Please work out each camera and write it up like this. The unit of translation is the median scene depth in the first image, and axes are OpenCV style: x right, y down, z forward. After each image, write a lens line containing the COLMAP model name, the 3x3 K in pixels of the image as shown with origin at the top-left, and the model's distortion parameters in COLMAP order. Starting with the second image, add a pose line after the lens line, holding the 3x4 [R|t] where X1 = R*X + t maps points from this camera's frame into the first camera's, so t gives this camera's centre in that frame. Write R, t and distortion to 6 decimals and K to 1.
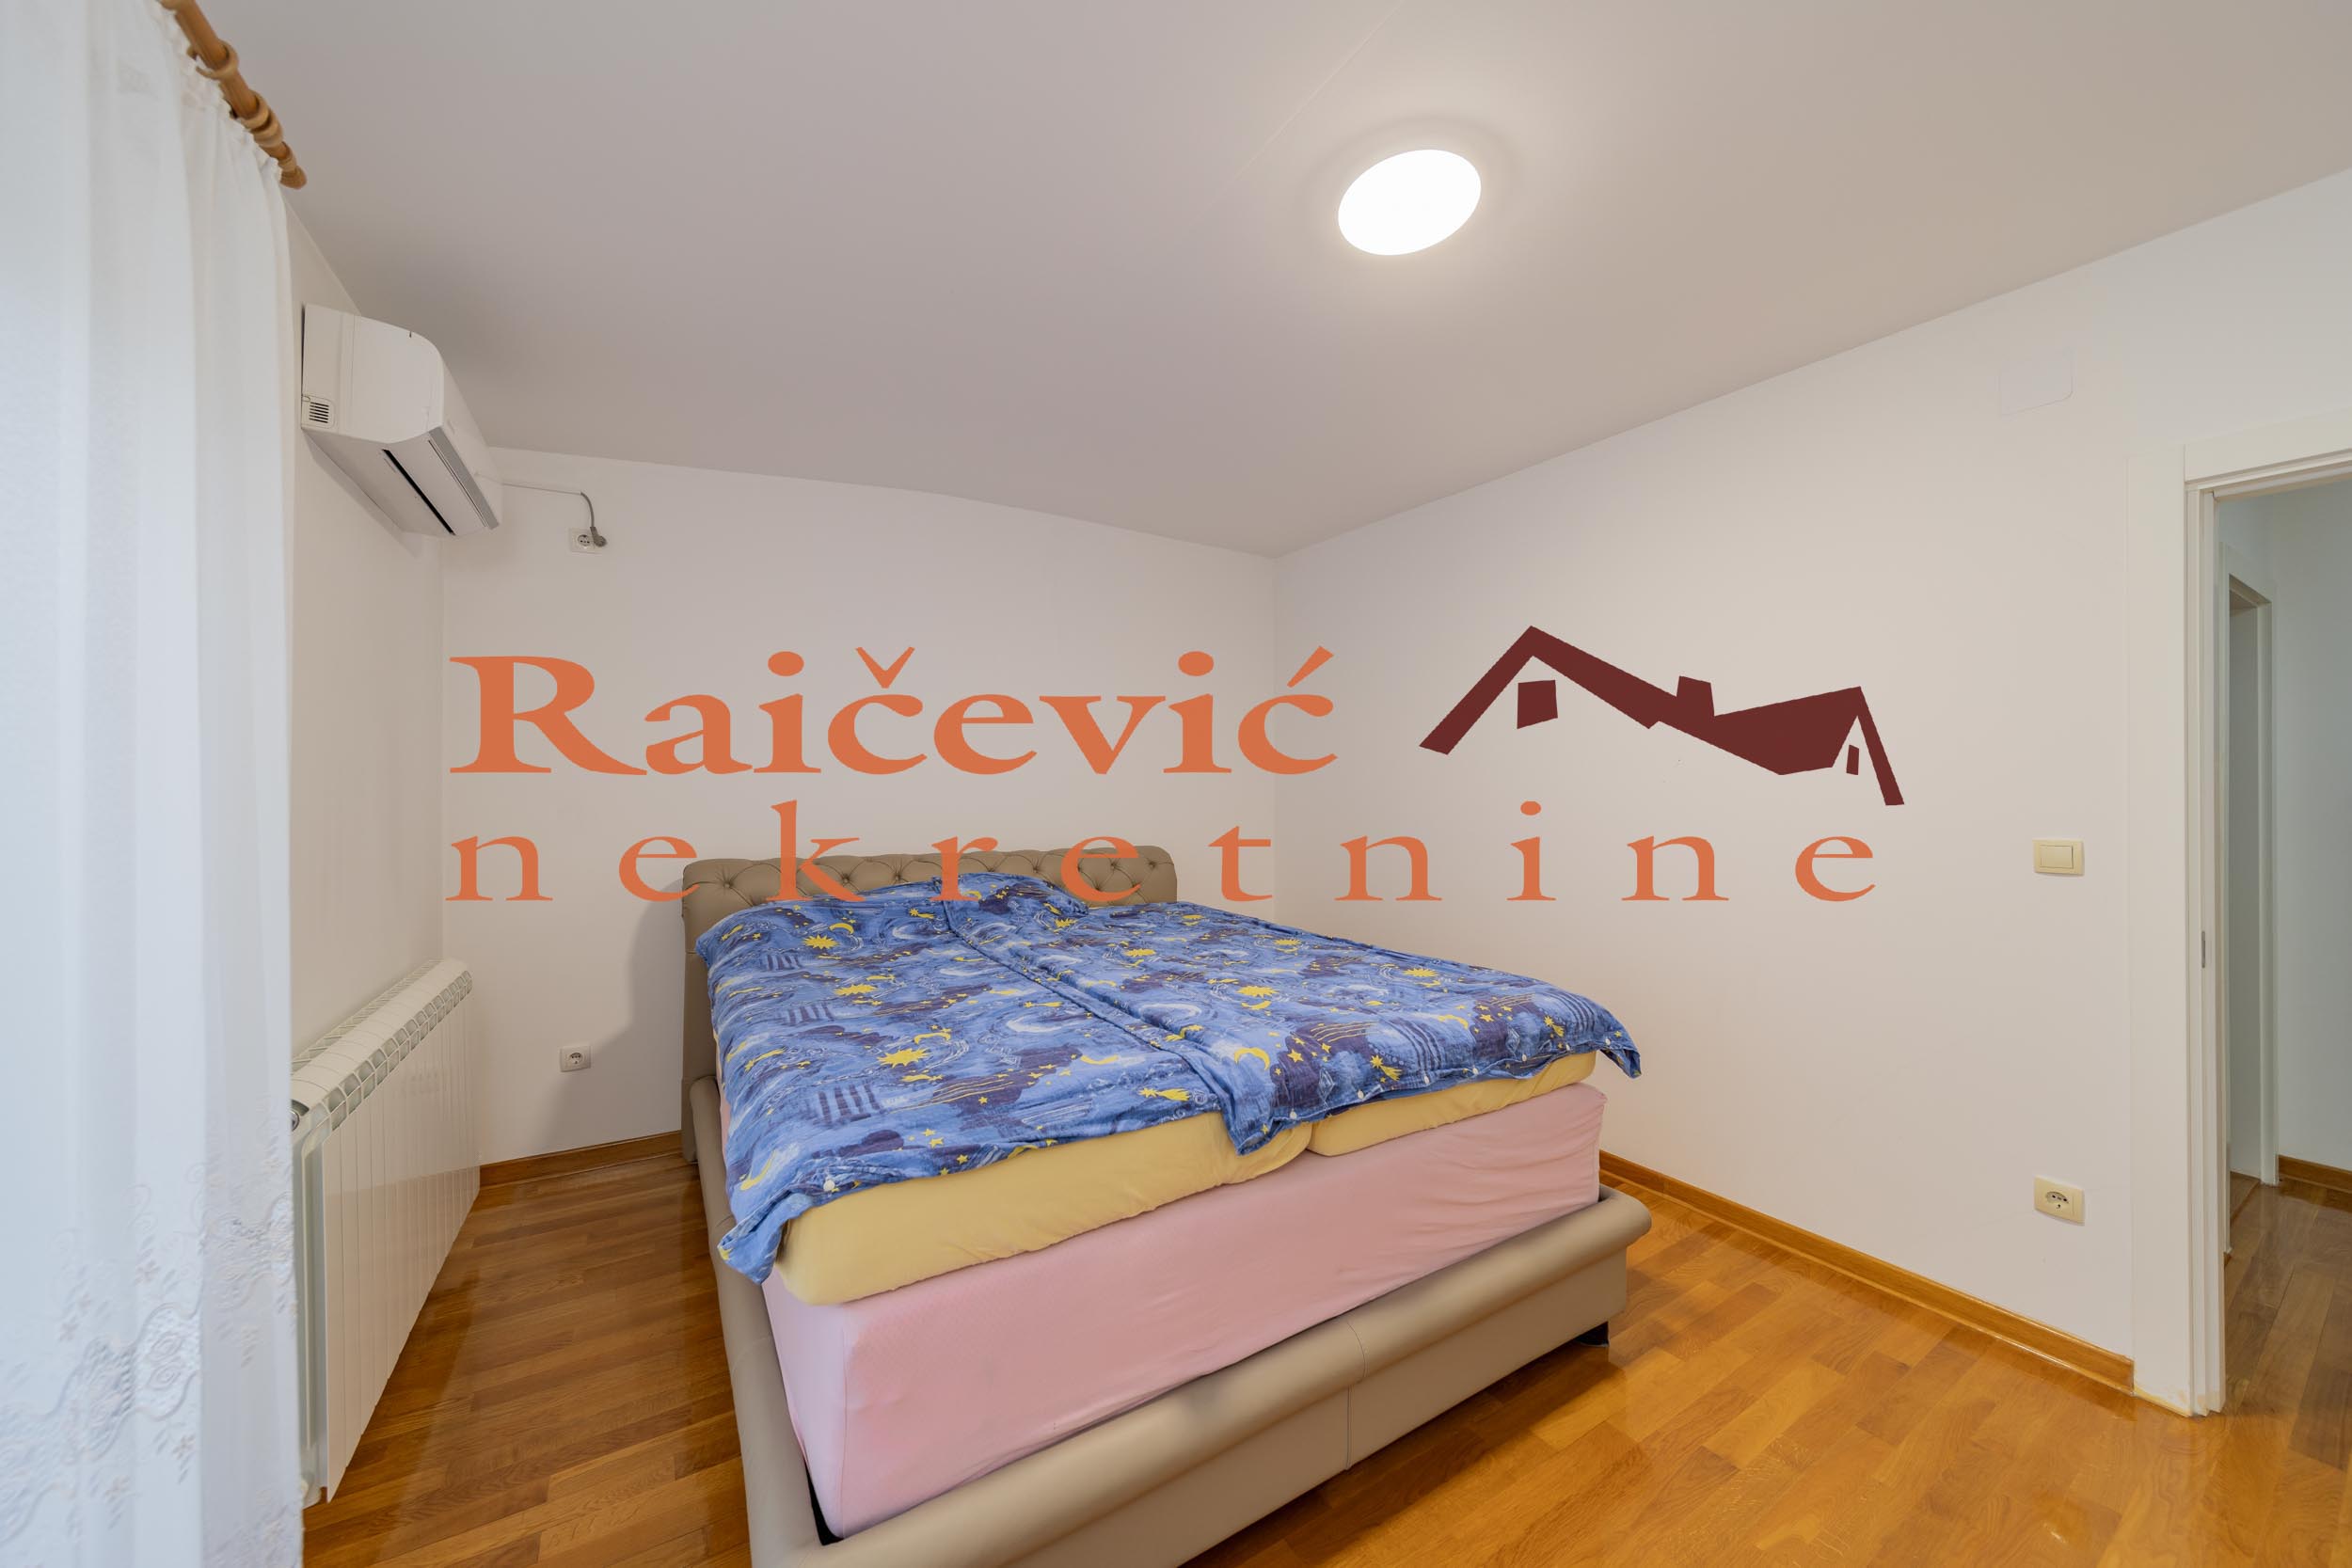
lens RADIAL K [[826.3, 0, 1179.9], [0, 826.3, 774.1], [0, 0, 1]] dist [0.002008, -0.000657]
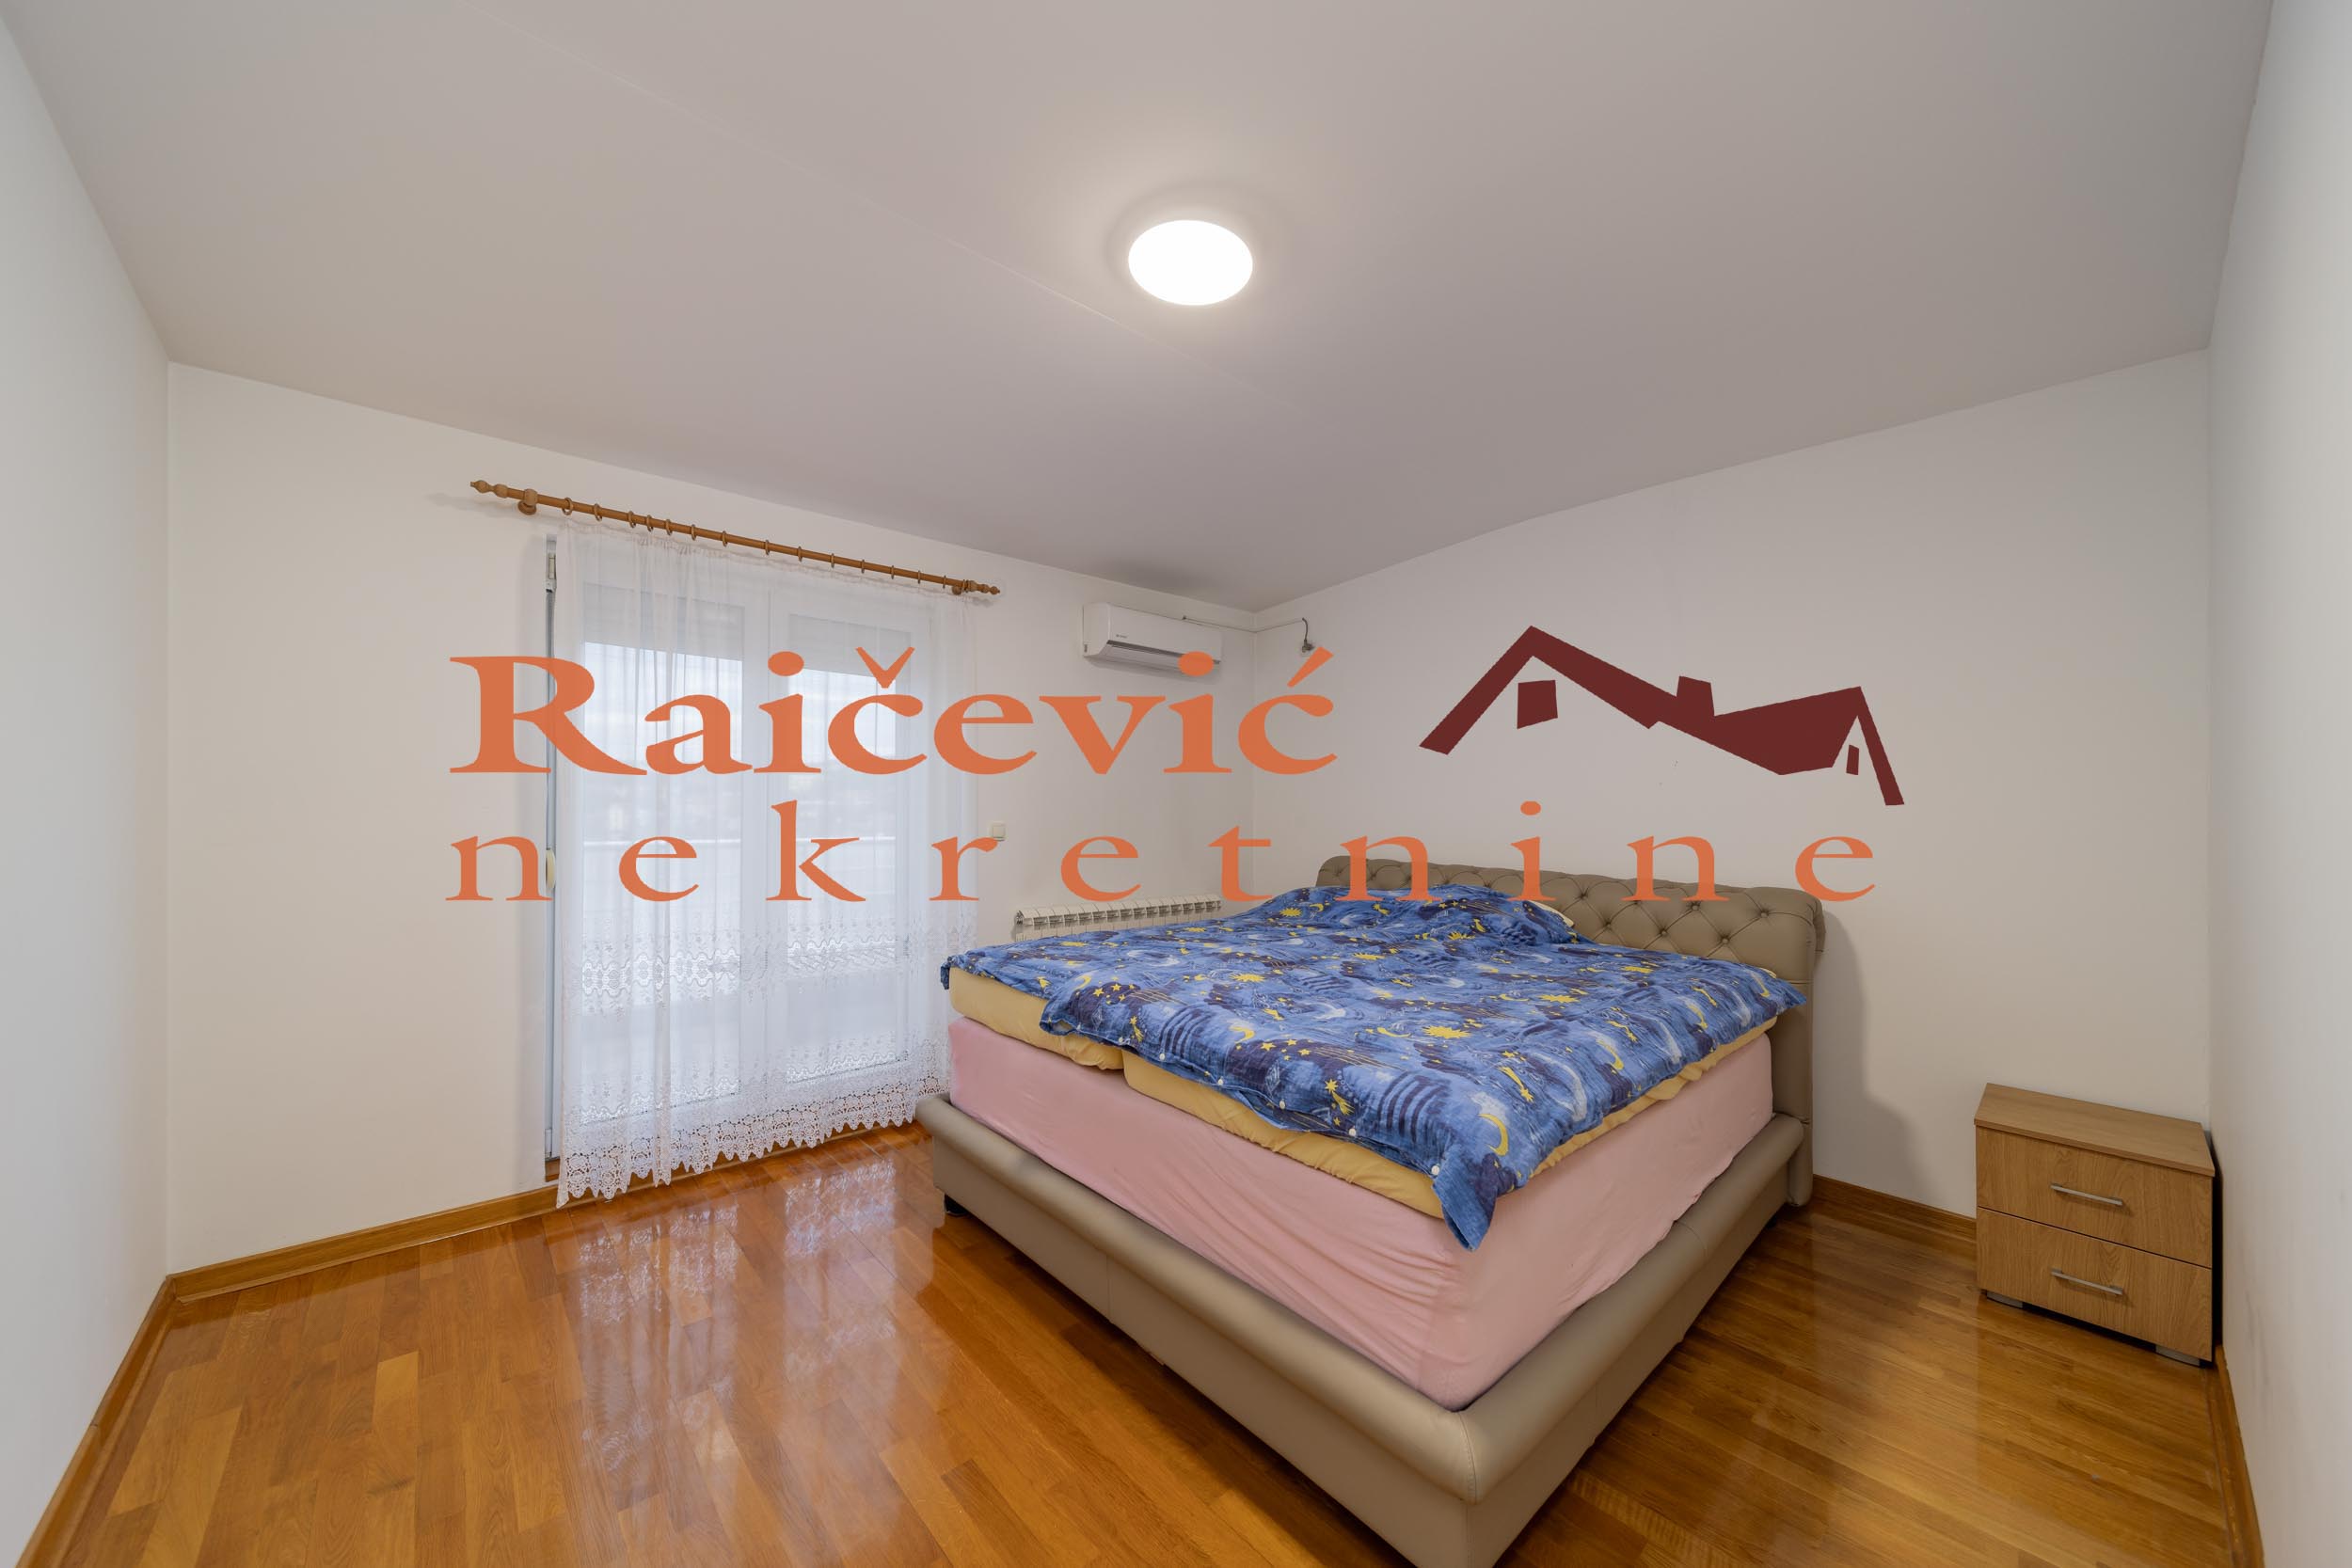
lens RADIAL K [[826.3, 0, 1180.7], [0, 826.3, 779.9], [0, 0, 1]] dist [0.002008, -0.000657]
pose [[0.181630, -0.028547, -0.982952, 1.400025], [0.001455, 0.999585, -0.028761, 0.019204], [0.983366, 0.003793, 0.181596, 0.793970]]
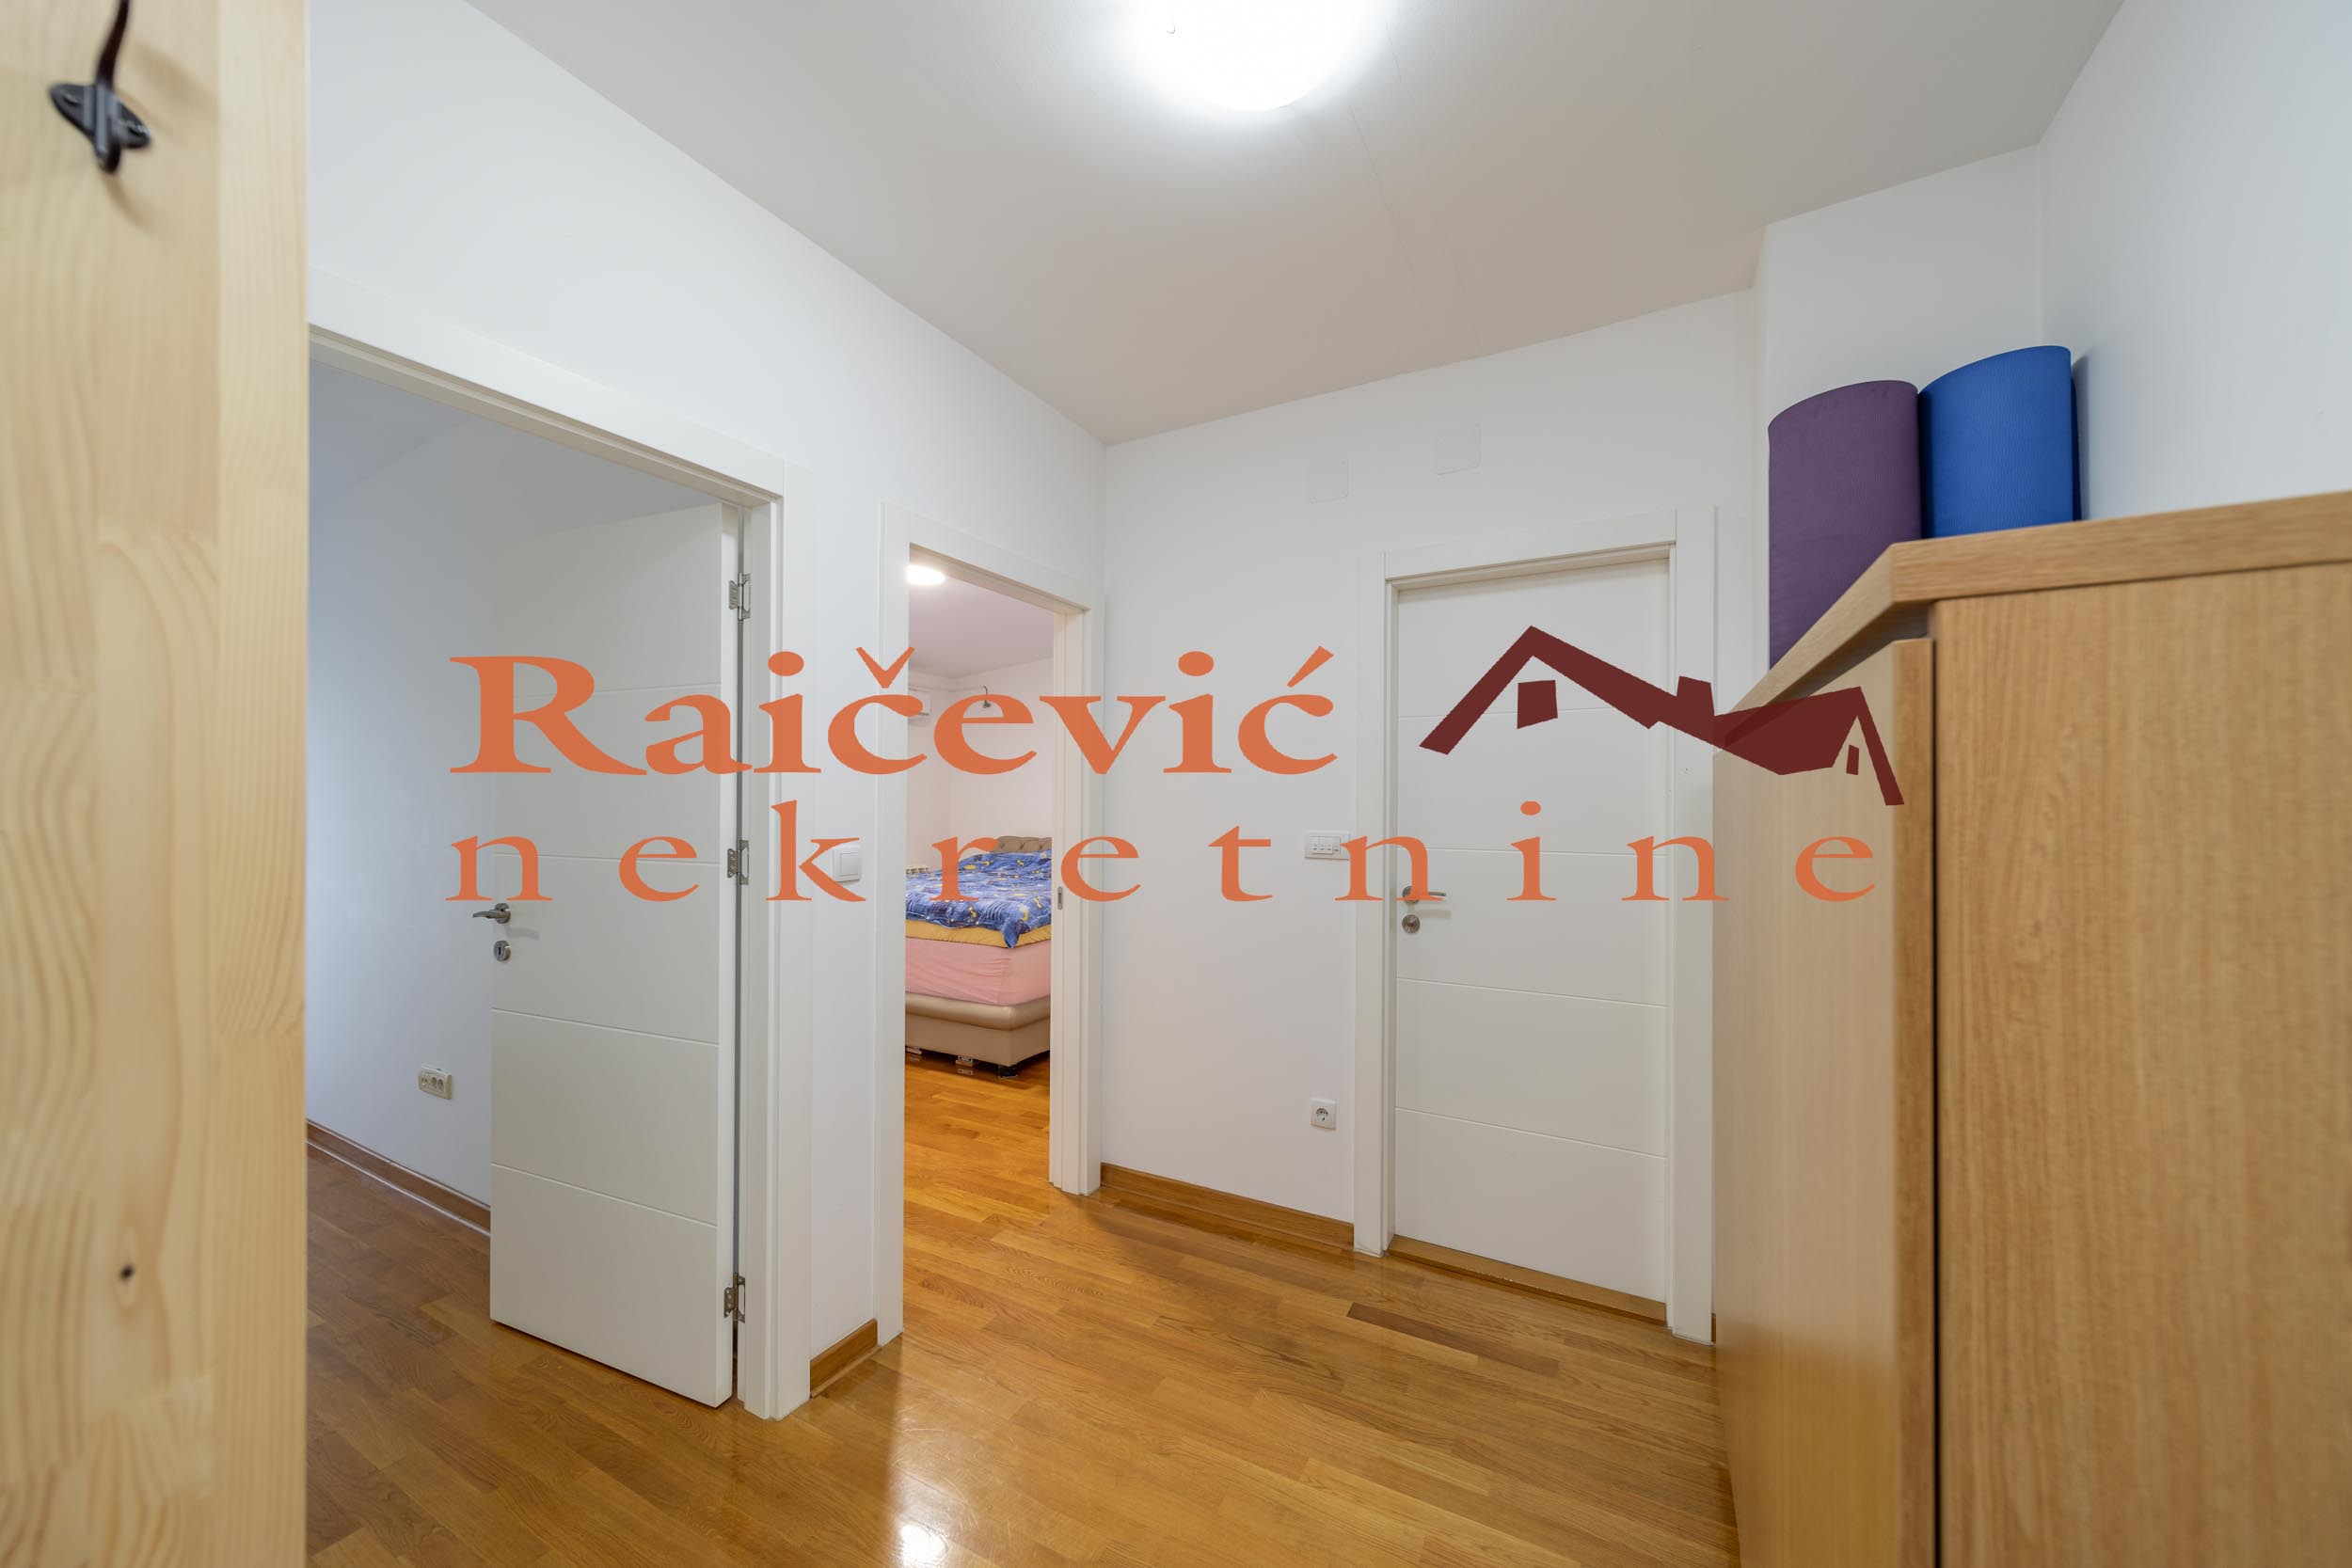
lens RADIAL K [[826.3, 0, 1168.1], [0, 826.3, 789.3], [0, 0, 1]] dist [0.002008, -0.000657]
pose [[0.492300, -0.012273, -0.870339, 3.004988], [0.011563, 0.999905, -0.007560, -0.003271], [0.870349, -0.006342, 0.492395, 0.415970]]
